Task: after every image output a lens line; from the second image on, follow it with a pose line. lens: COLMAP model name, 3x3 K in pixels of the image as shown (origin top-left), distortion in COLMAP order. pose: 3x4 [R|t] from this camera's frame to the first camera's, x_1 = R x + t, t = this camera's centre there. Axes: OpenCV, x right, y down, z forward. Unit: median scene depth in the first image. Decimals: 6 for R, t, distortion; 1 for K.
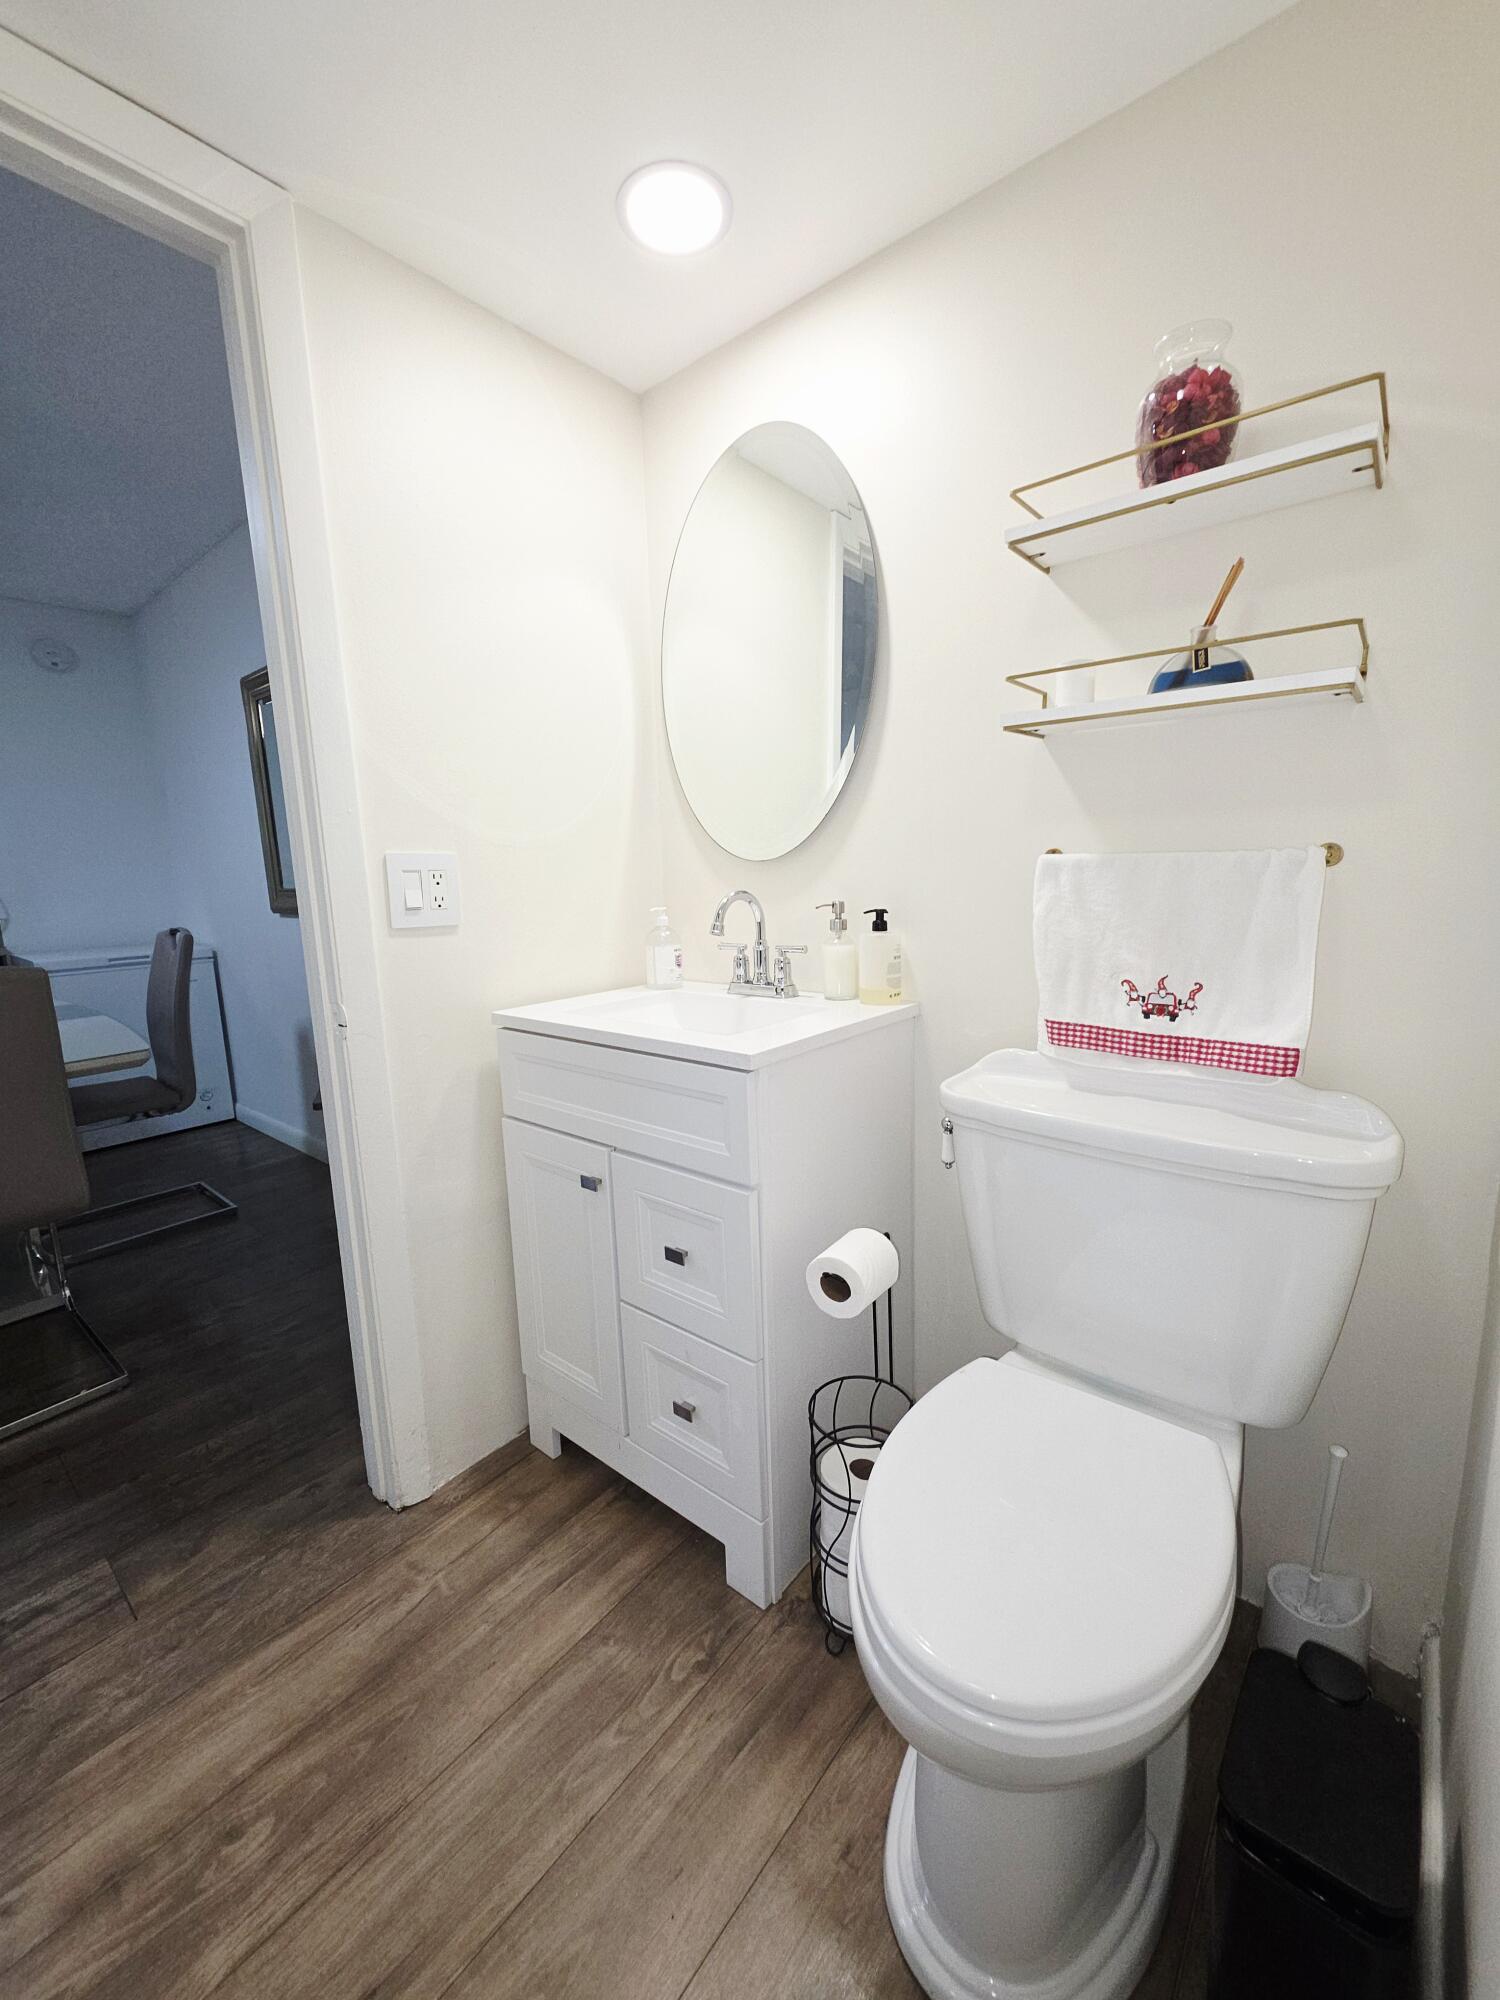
lens RADIAL K [[800.9, 0, 750.0], [0, 800.9, 1000.0], [0, 0, 1]] dist [0.000408, -0.000260]
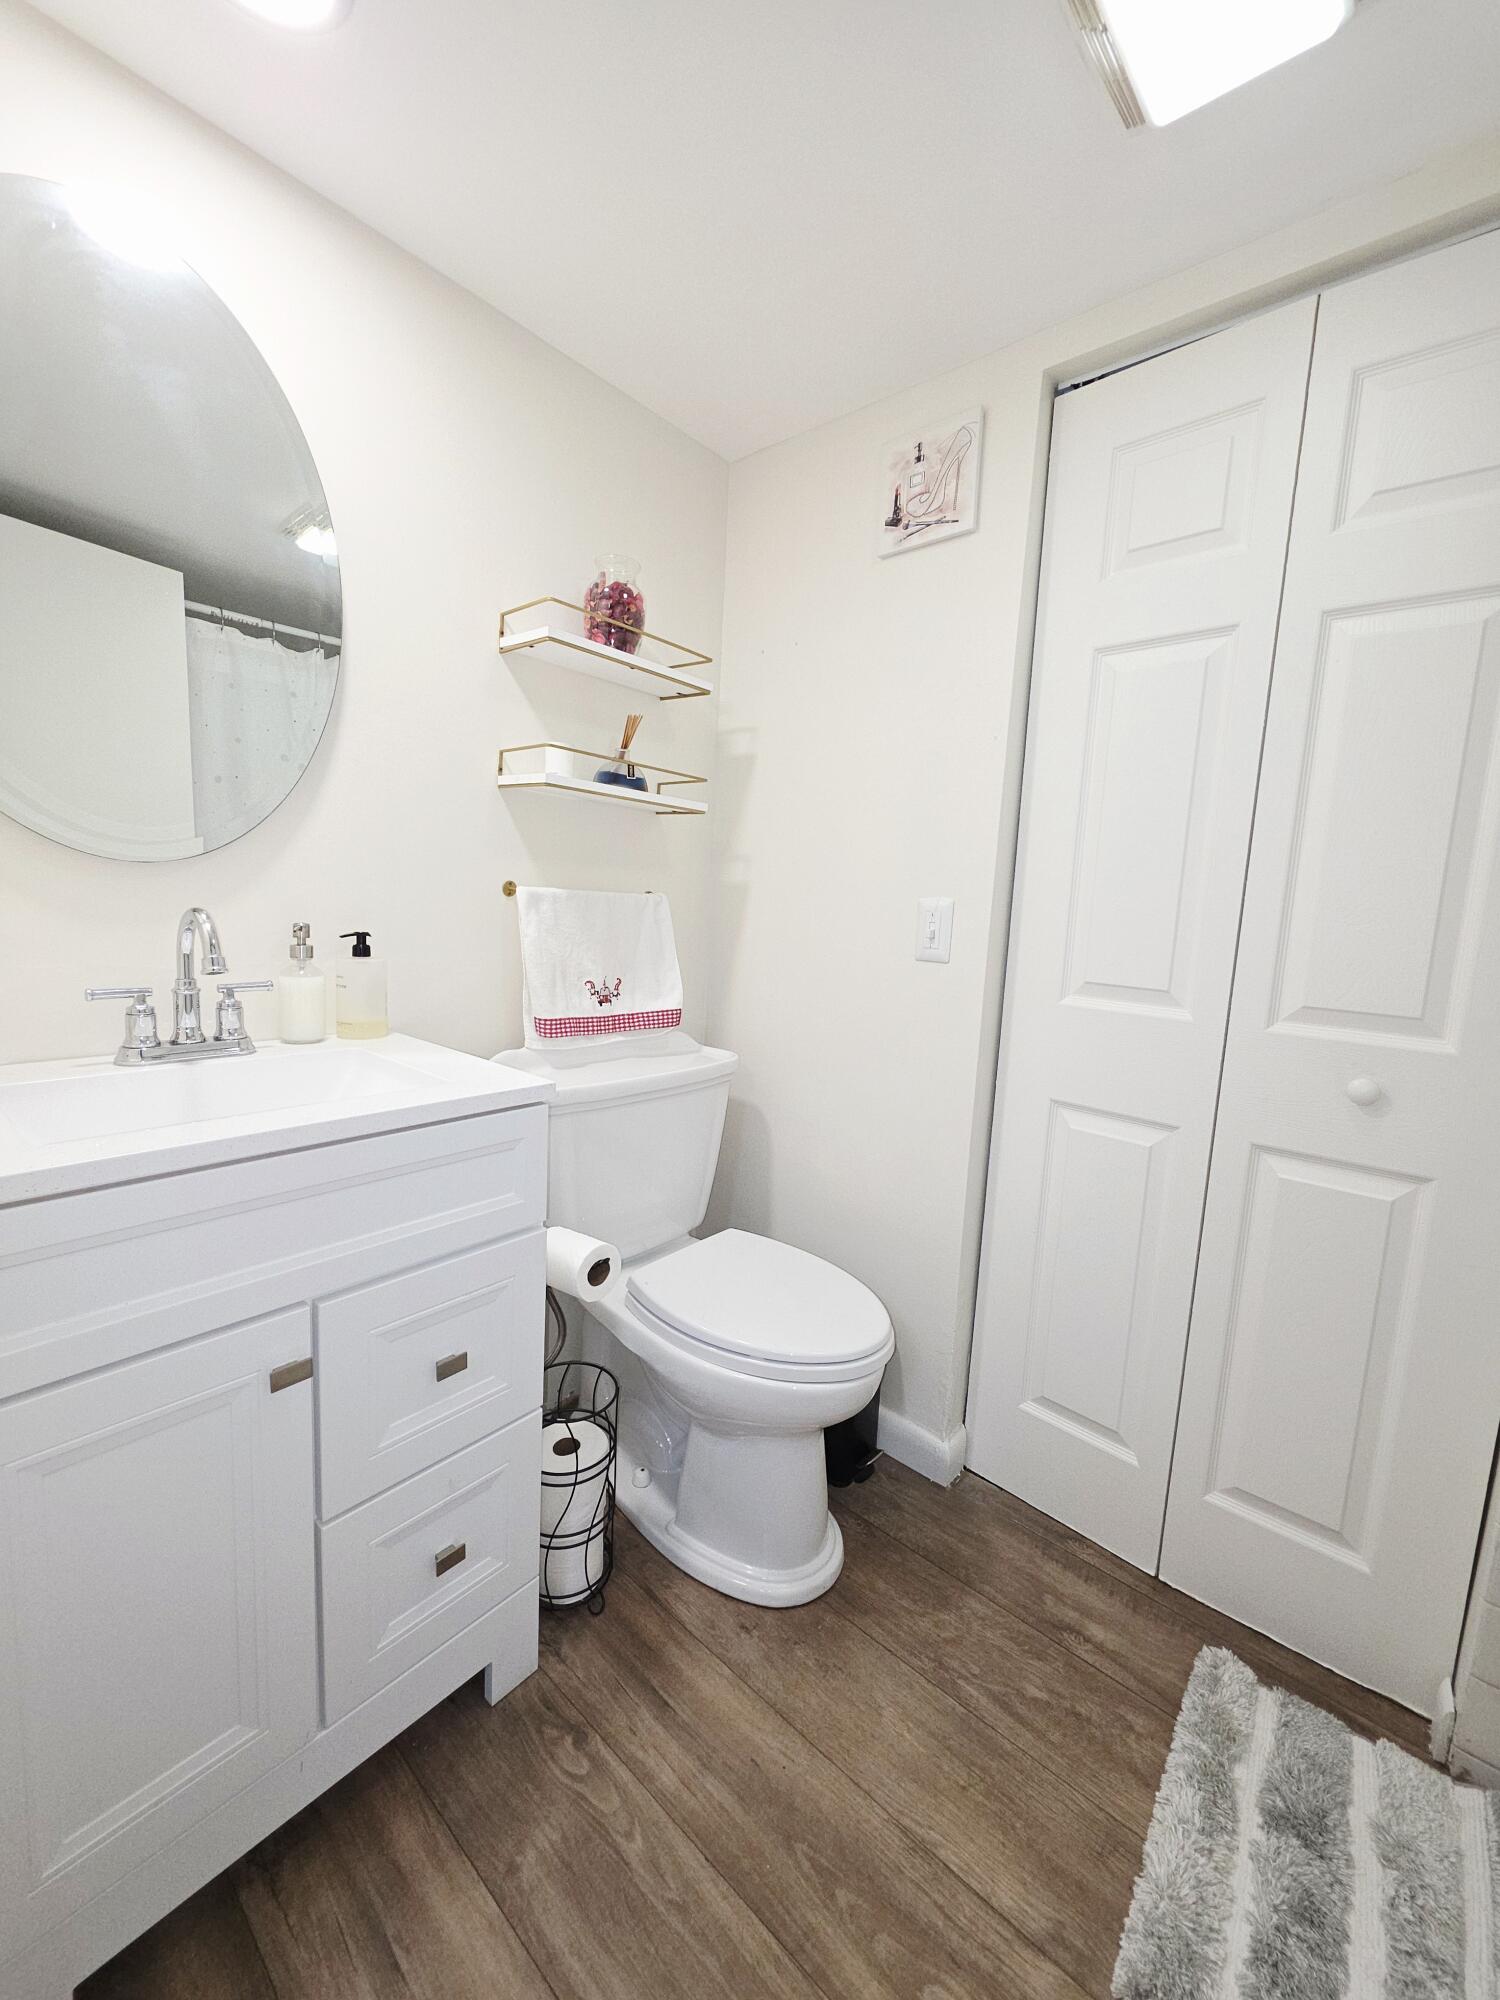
lens RADIAL K [[800.9, 0, 750.0], [0, 800.9, 1000.0], [0, 0, 1]] dist [0.000408, -0.000260]
pose [[0.012898, -0.097496, 0.995152, -0.887459], [0.111704, 0.989146, 0.095460, -0.090834], [-0.993658, 0.109931, 0.023649, 0.668878]]
